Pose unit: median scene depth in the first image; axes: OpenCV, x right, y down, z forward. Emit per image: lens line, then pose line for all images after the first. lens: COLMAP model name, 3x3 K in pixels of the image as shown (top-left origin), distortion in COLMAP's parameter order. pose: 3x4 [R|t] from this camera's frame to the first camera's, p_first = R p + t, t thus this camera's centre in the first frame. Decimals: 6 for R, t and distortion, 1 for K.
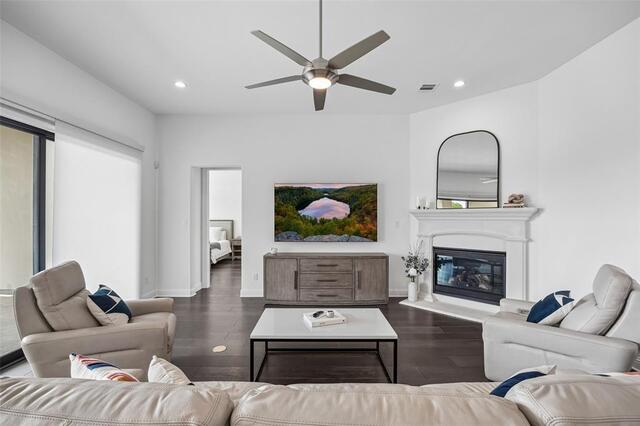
lens RADIAL K [[287.2, 0, 324.9], [0, 287.2, 218.0], [0, 0, 1]] dist [-0.004290, -0.000187]
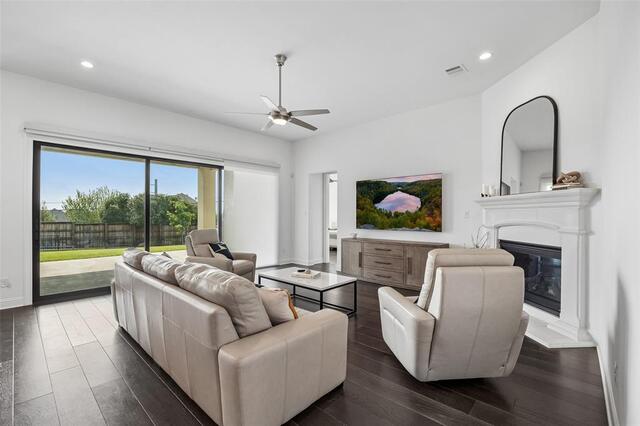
lens RADIAL K [[285.8, 0, 322.7], [0, 285.8, 215.6], [0, 0, 1]] dist [-0.004334, -0.000276]
pose [[0.743707, 0.000941, -0.668505, 0.566985], [-0.005330, 0.999976, -0.004522, 0.033476], [0.668484, 0.006926, 0.743694, -0.011526]]
